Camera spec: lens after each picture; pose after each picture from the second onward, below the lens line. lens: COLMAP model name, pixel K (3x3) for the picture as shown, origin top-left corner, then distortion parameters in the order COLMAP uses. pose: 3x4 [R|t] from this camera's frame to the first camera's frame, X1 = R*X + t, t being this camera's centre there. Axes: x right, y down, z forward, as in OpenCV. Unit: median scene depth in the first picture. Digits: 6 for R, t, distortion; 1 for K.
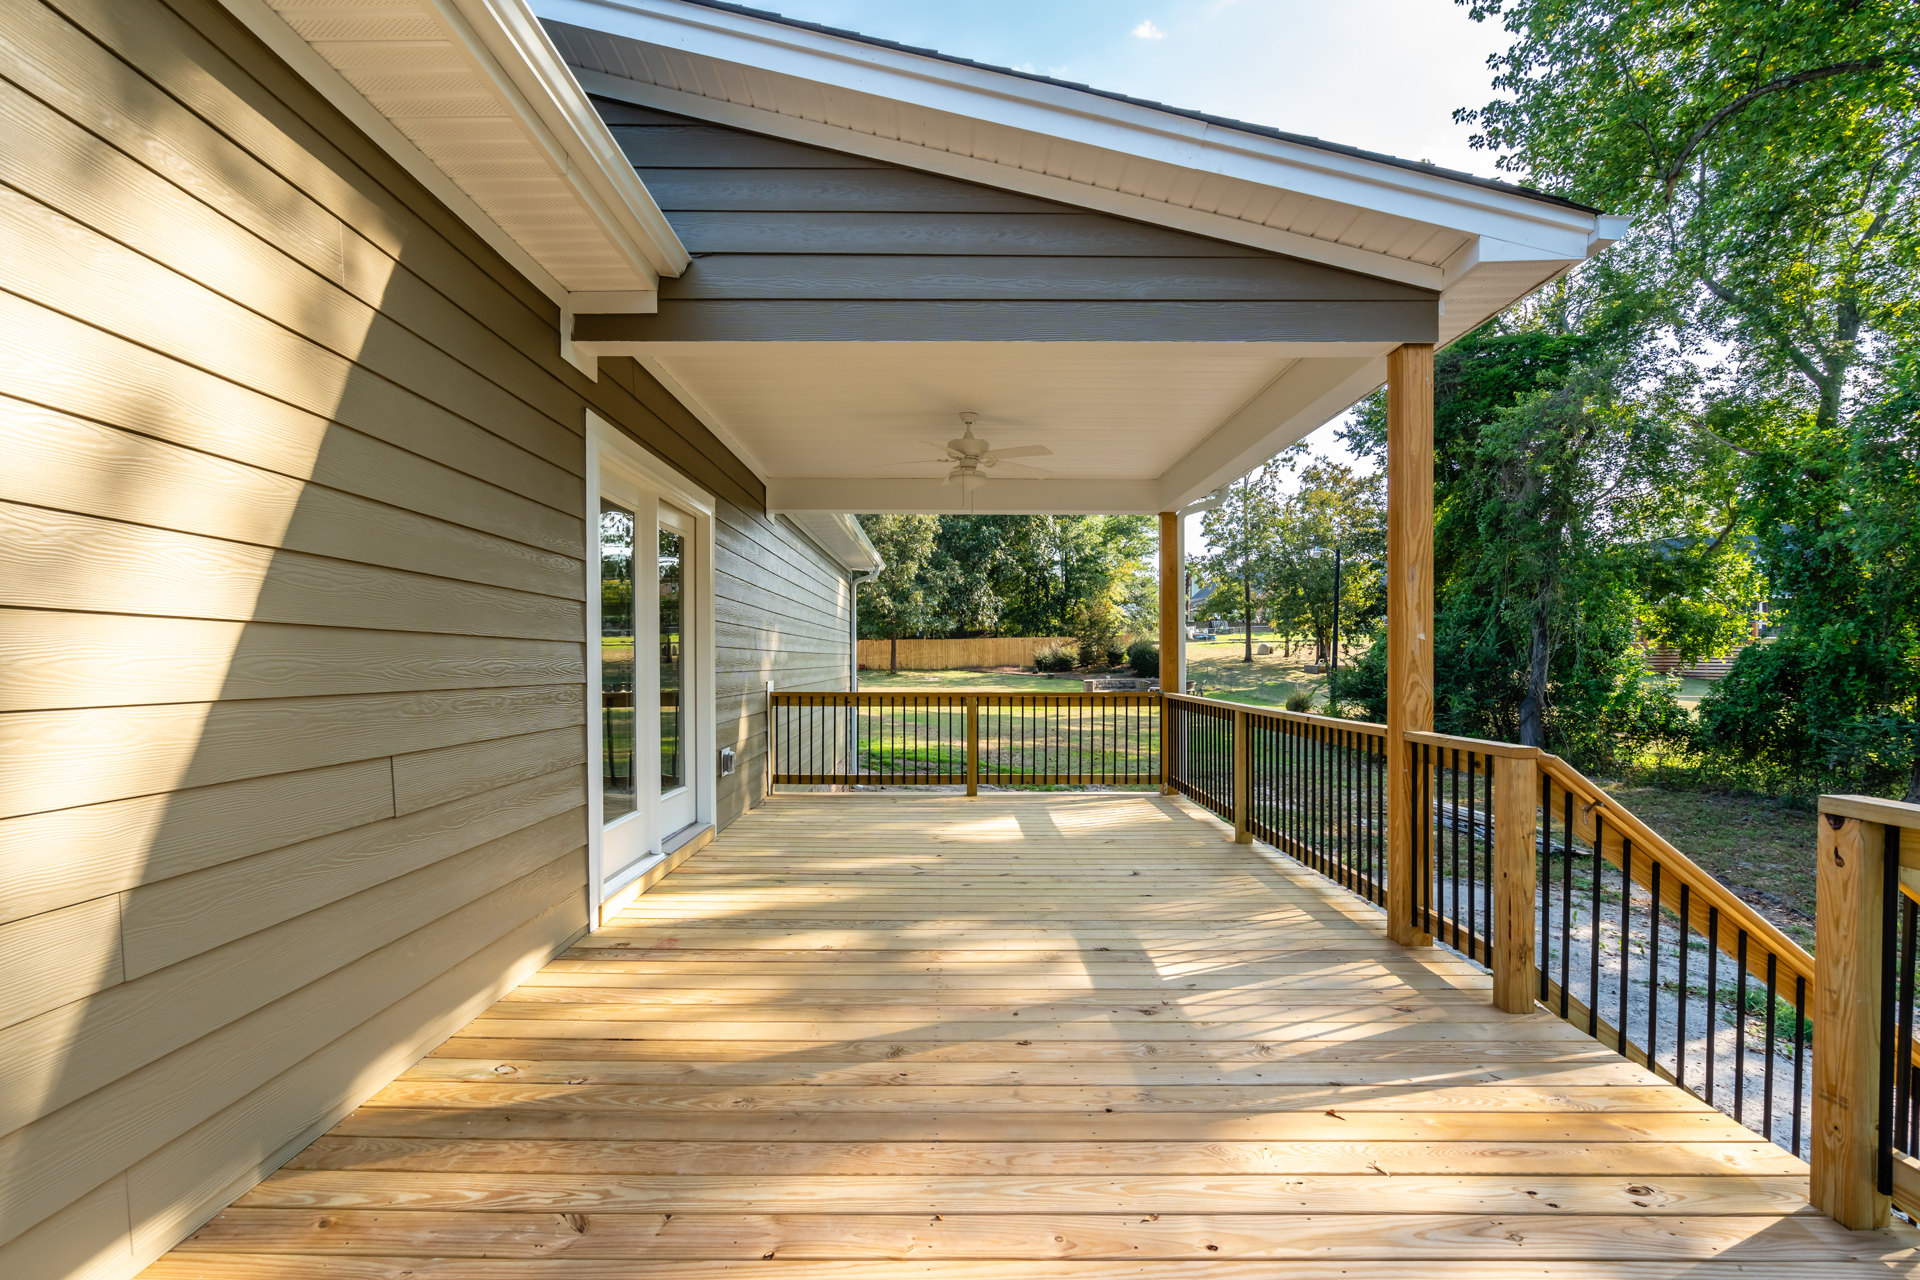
lens RADIAL K [[852.1, 0, 949.3], [0, 852.1, 650.9], [0, 0, 1]] dist [-0.004339, -0.000115]
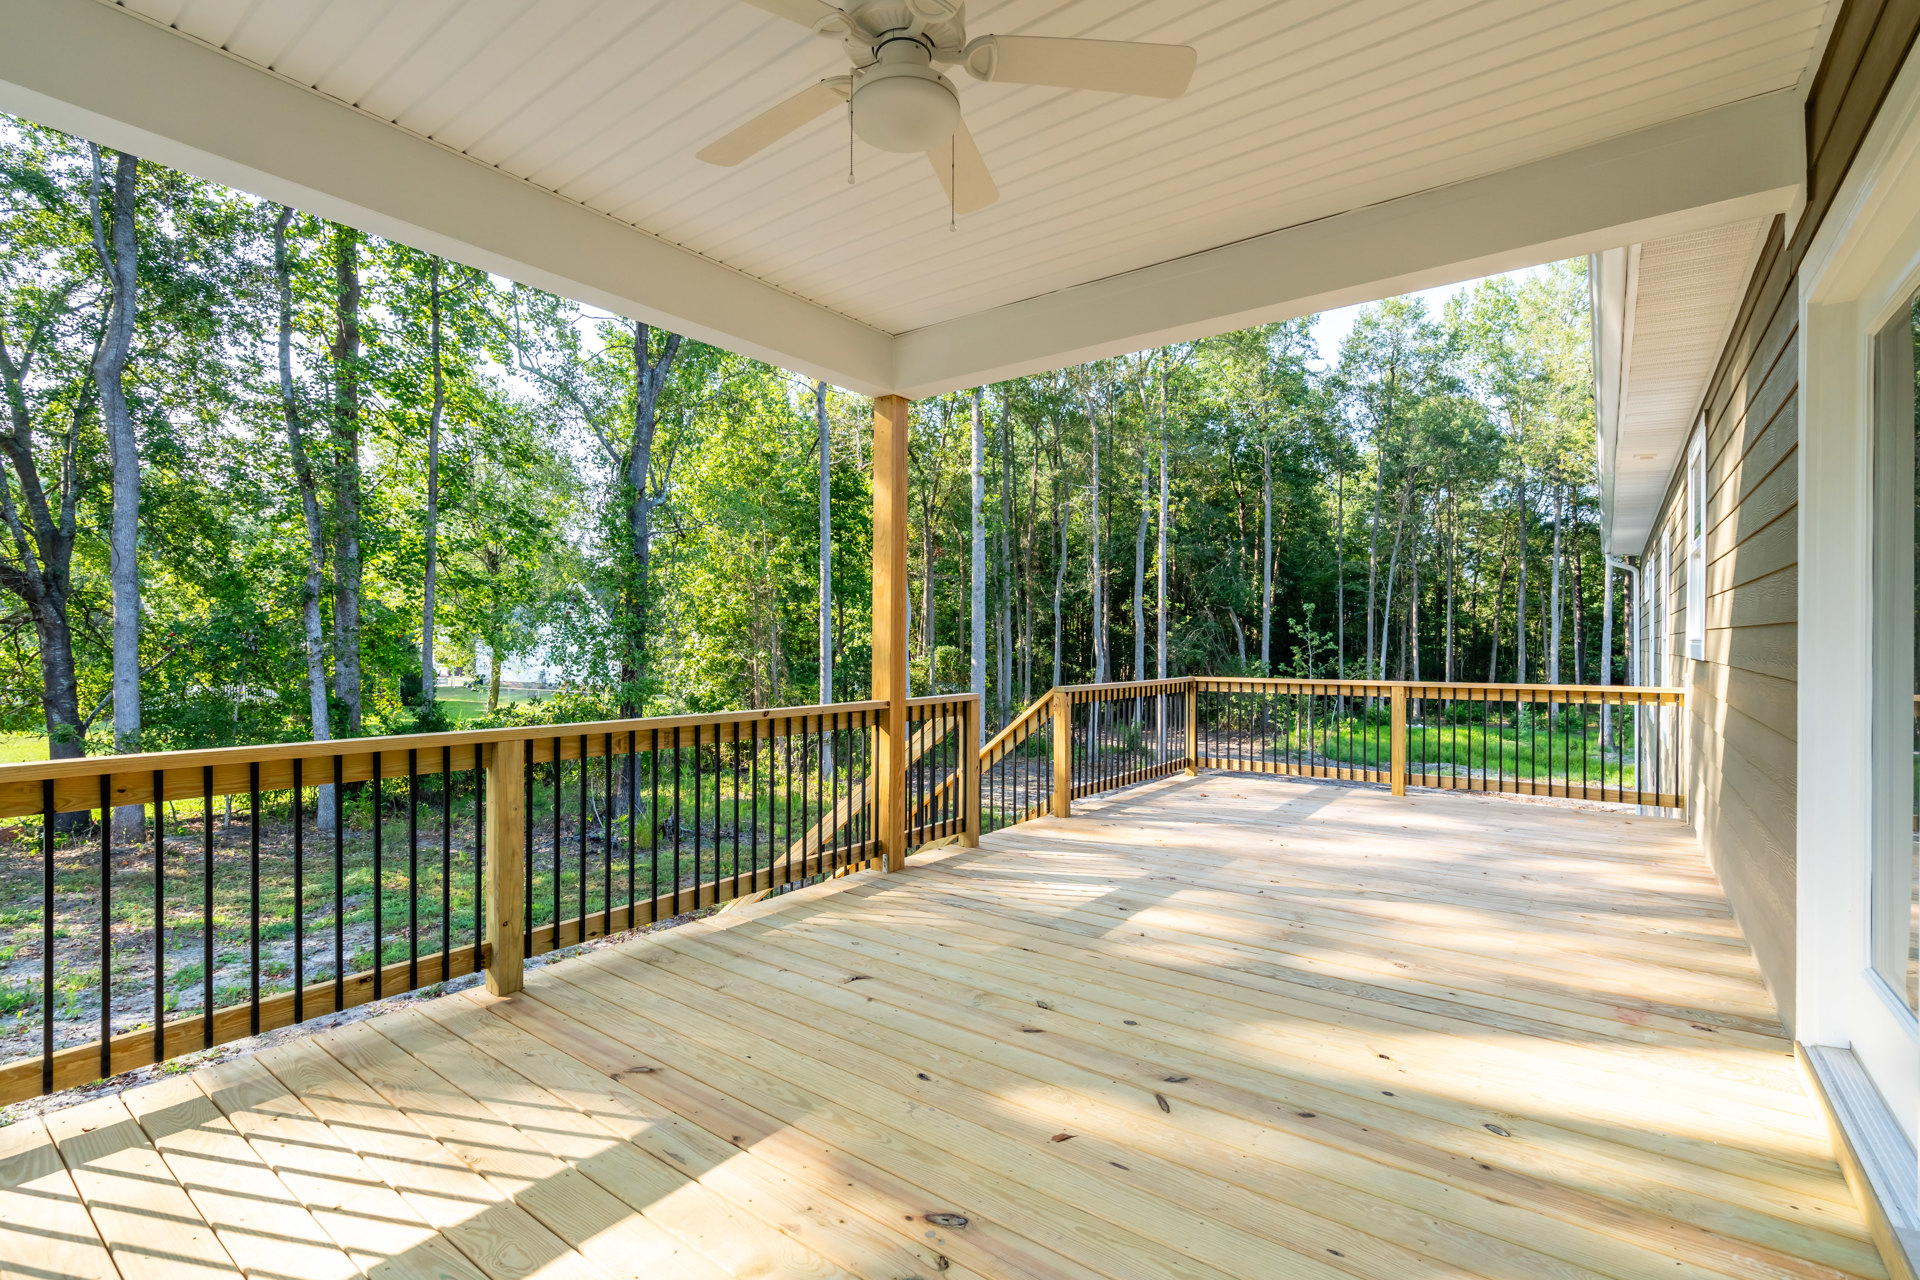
lens RADIAL K [[852.1, 0, 953.9], [0, 852.1, 646.2], [0, 0, 1]] dist [-0.004339, -0.000115]
pose [[-0.787338, -0.002121, 0.616518, -0.331269], [0.001275, 0.999986, 0.005069, 0.005718], [-0.616520, 0.004777, -0.787324, 2.027730]]
